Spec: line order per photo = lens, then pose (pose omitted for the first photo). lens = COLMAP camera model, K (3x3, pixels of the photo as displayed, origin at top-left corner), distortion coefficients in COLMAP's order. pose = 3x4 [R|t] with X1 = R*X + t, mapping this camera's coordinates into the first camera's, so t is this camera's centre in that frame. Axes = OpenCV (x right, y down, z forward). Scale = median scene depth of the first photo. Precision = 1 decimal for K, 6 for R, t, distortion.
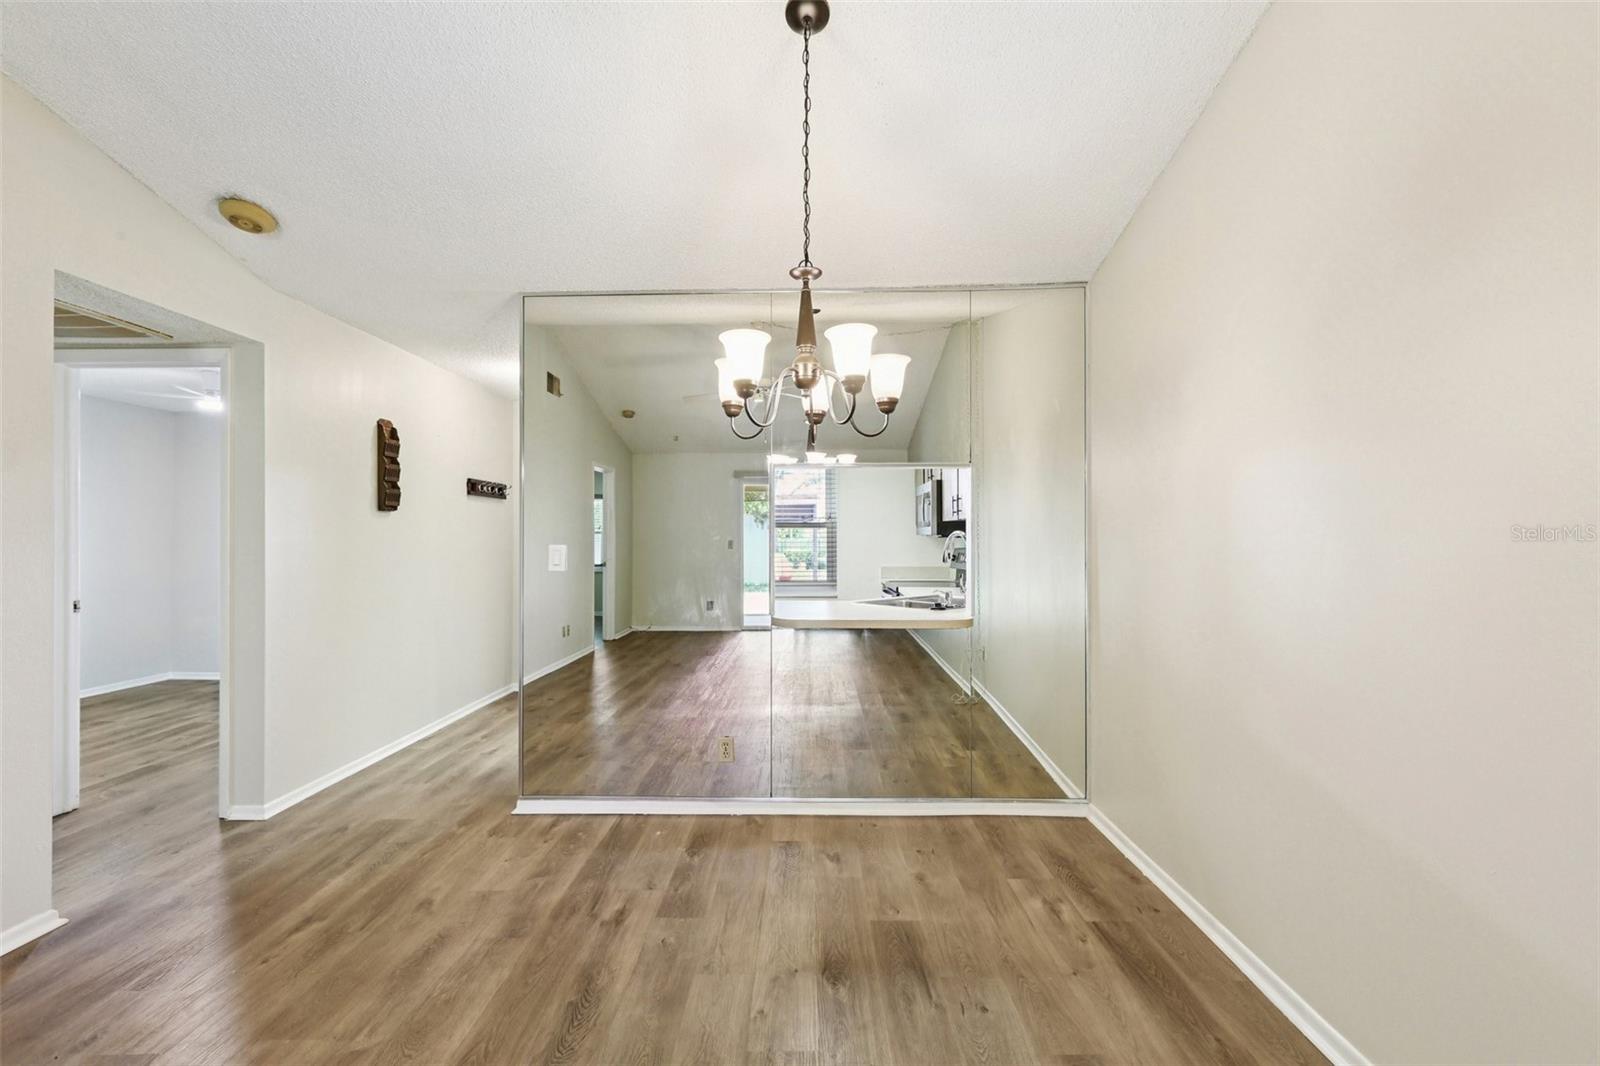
lens RADIAL K [[716.3, 0, 796.3], [0, 716.3, 530.3], [0, 0, 1]] dist [0.009026, -0.002623]
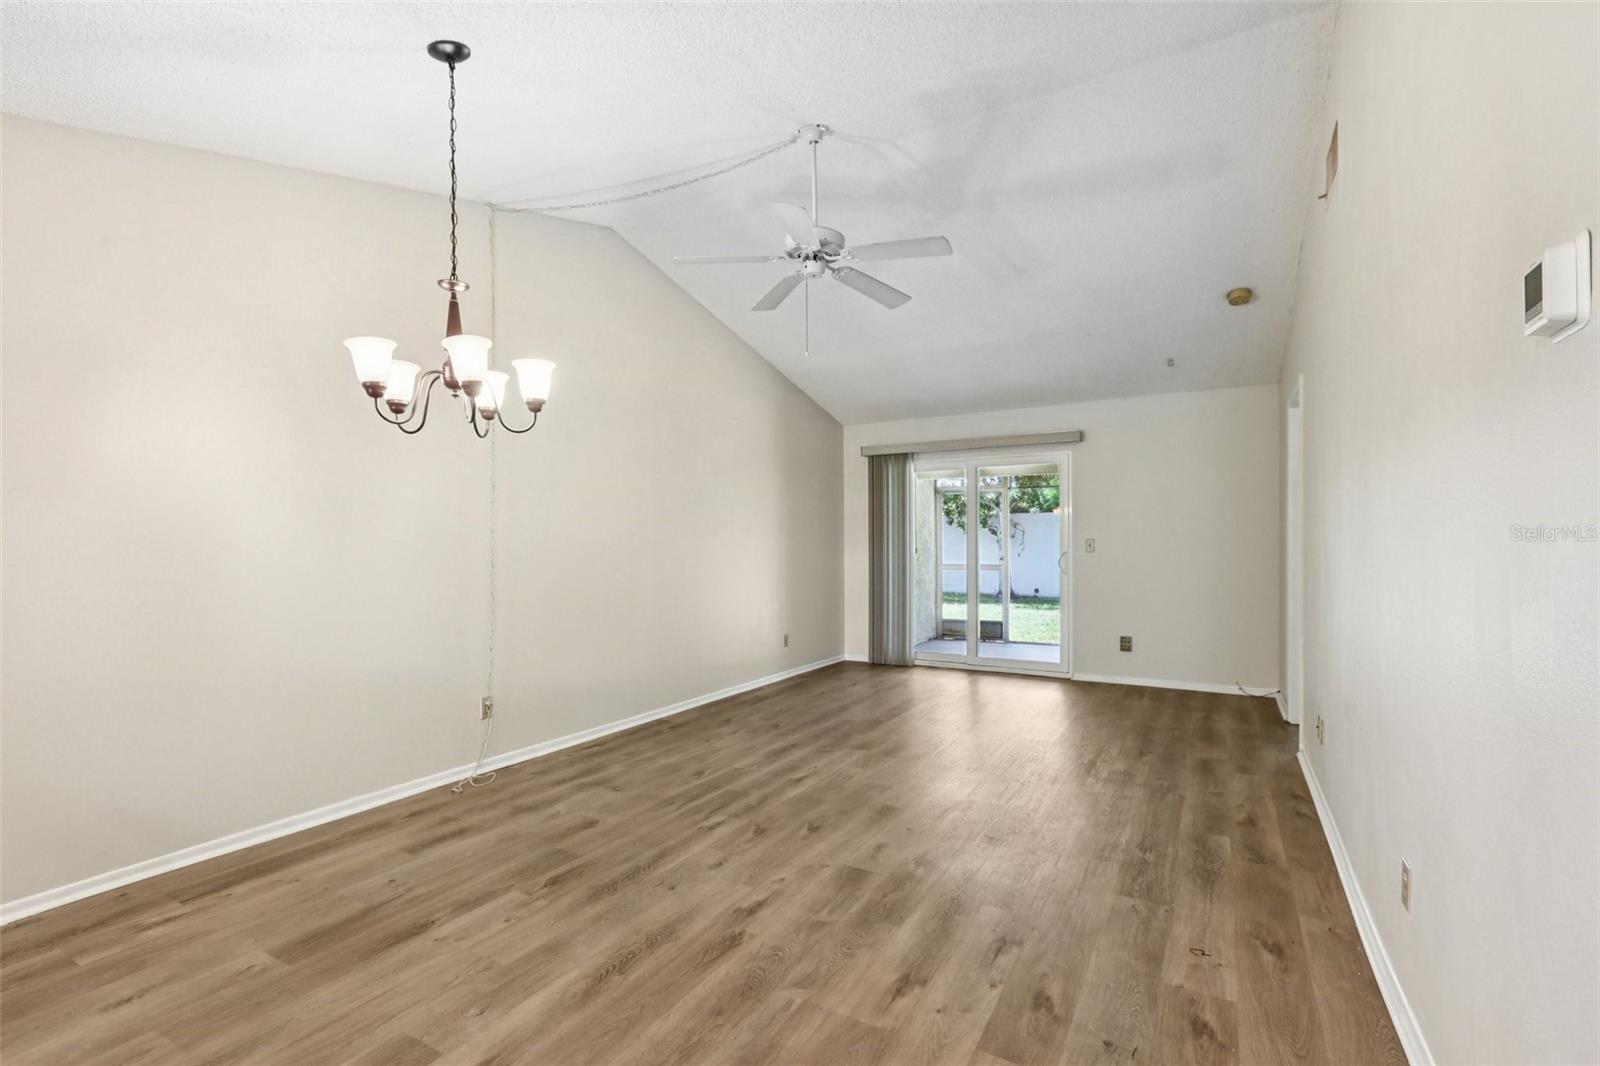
lens RADIAL K [[716.3, 0, 805.1], [0, 716.3, 553.7], [0, 0, 1]] dist [0.009026, -0.002623]
pose [[-0.876376, 0.002195, 0.481623, -0.605929], [0.004012, 0.999988, 0.002742, 0.034872], [-0.481611, 0.004335, -0.876374, 1.033934]]
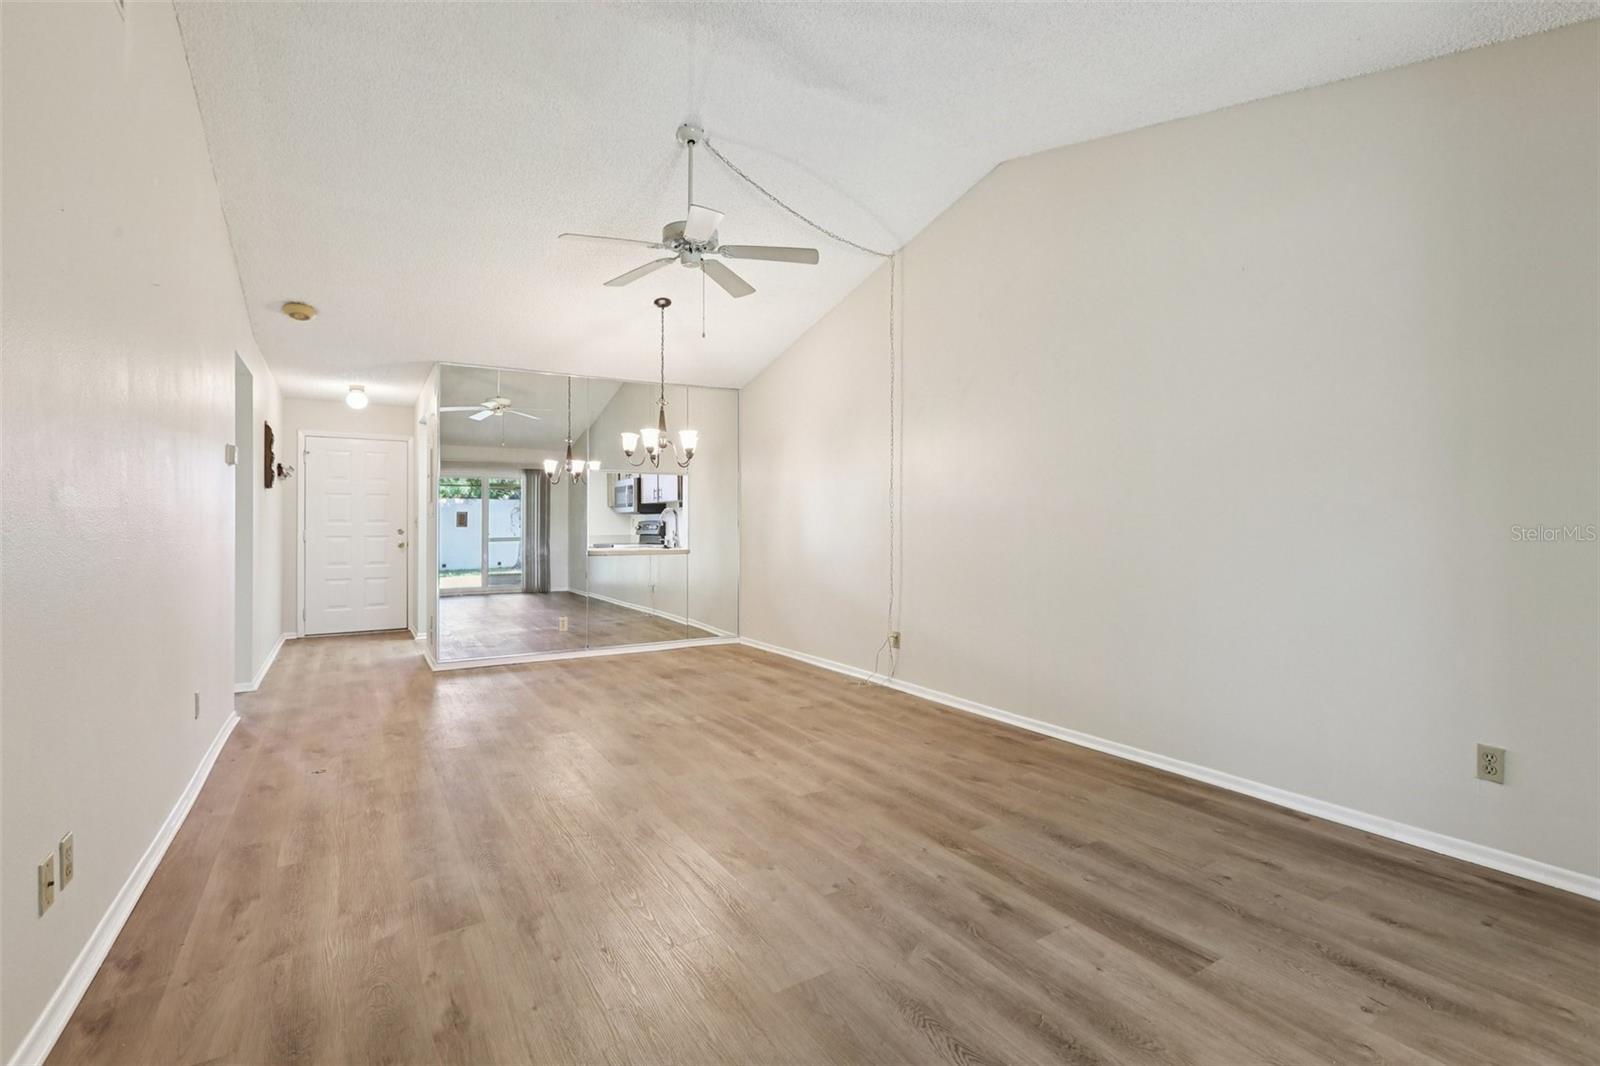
lens RADIAL K [[716.3, 0, 794.3], [0, 716.3, 524.6], [0, 0, 1]] dist [0.009026, -0.002623]
pose [[0.839486, 0.001106, 0.543380, -0.593664], [-0.005033, 0.999971, 0.005741, 0.036193], [-0.543358, -0.007554, 0.839467, -0.861282]]
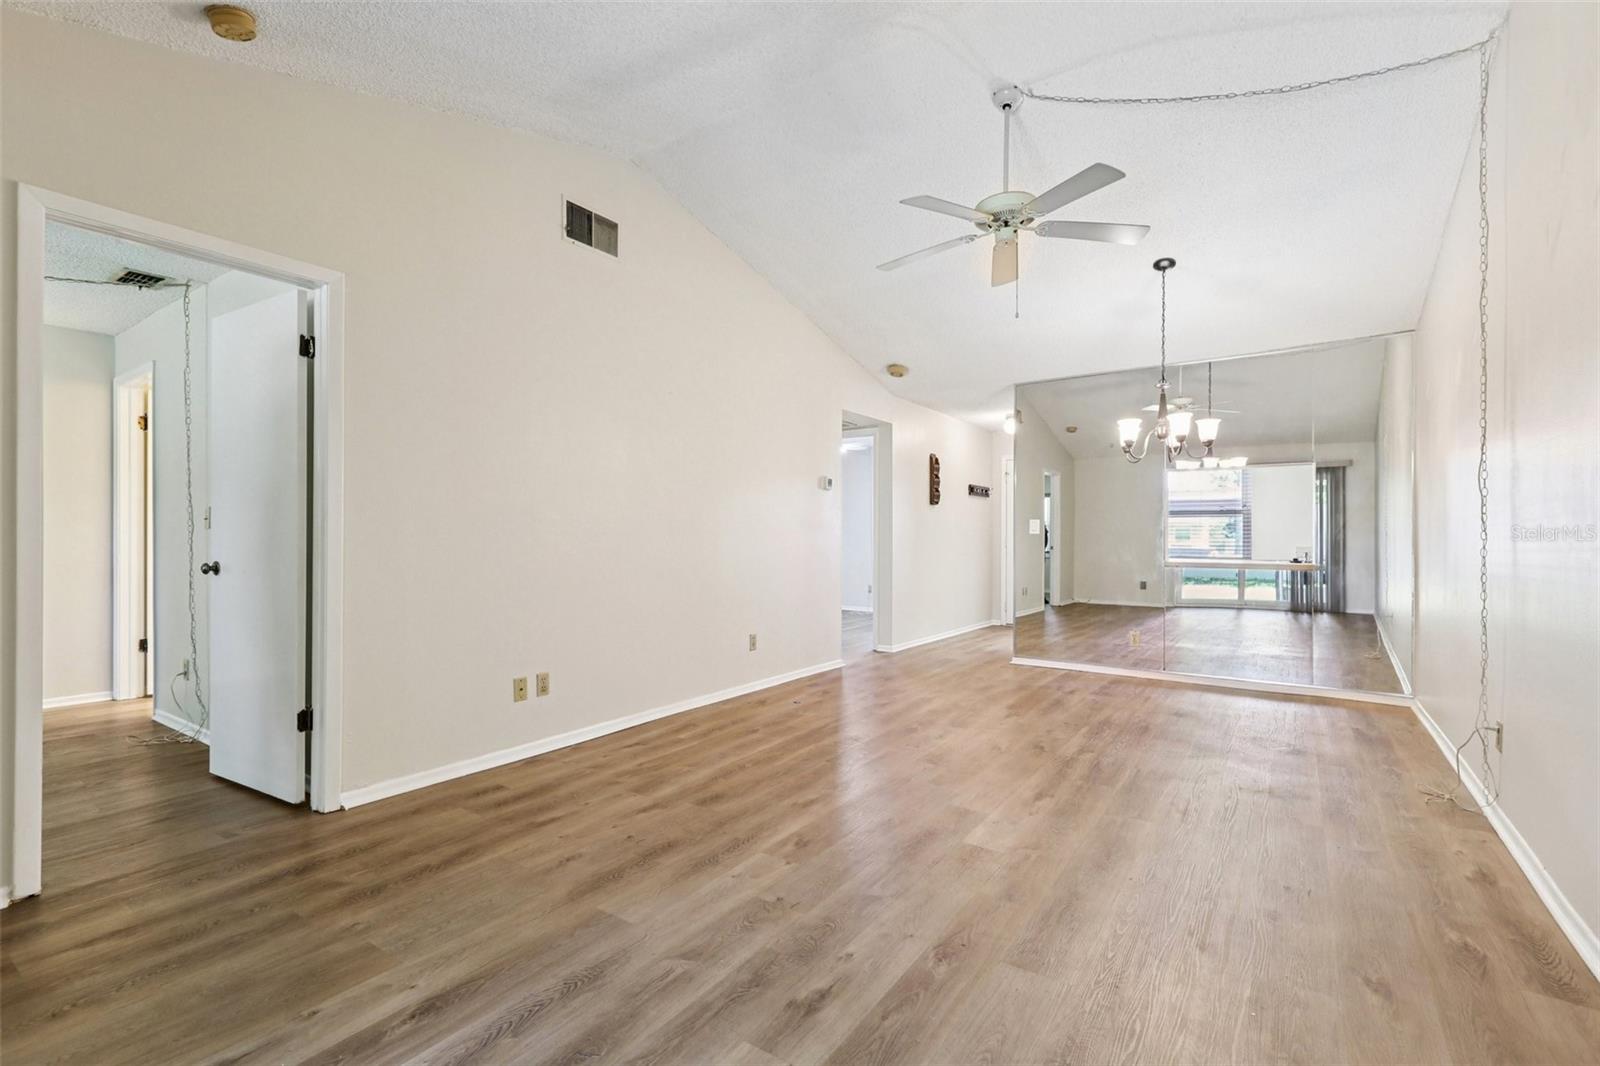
lens RADIAL K [[716.3, 0, 807.7], [0, 716.3, 535.7], [0, 0, 1]] dist [0.009026, -0.002623]
pose [[0.837944, 0.003475, -0.545745, 0.179307], [0.000156, 0.999978, 0.006608, 0.048700], [0.545756, -0.005623, 0.837925, -0.843631]]
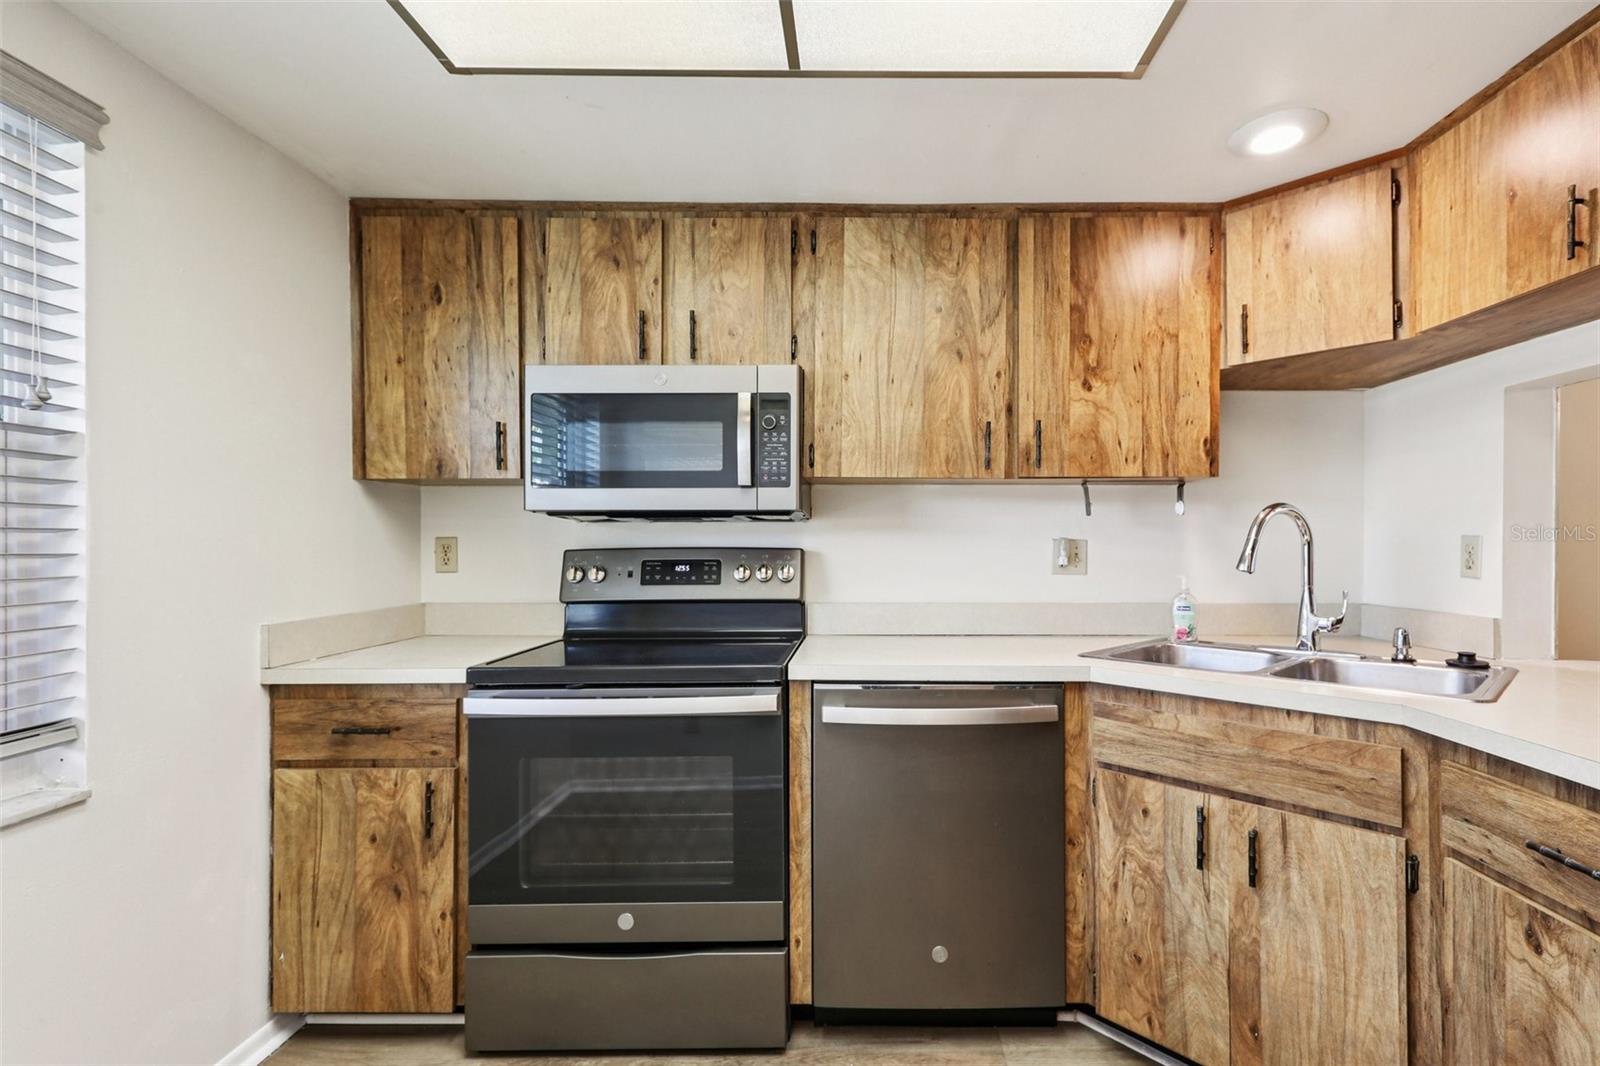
lens RADIAL K [[716.3, 0, 808.8], [0, 716.3, 540.3], [0, 0, 1]] dist [0.009026, -0.002623]
pose [[-0.006636, 0.007176, 0.999952, -0.286866], [-0.009668, 0.999927, -0.007240, 0.038024], [-0.999931, -0.009716, -0.006566, 1.554580]]
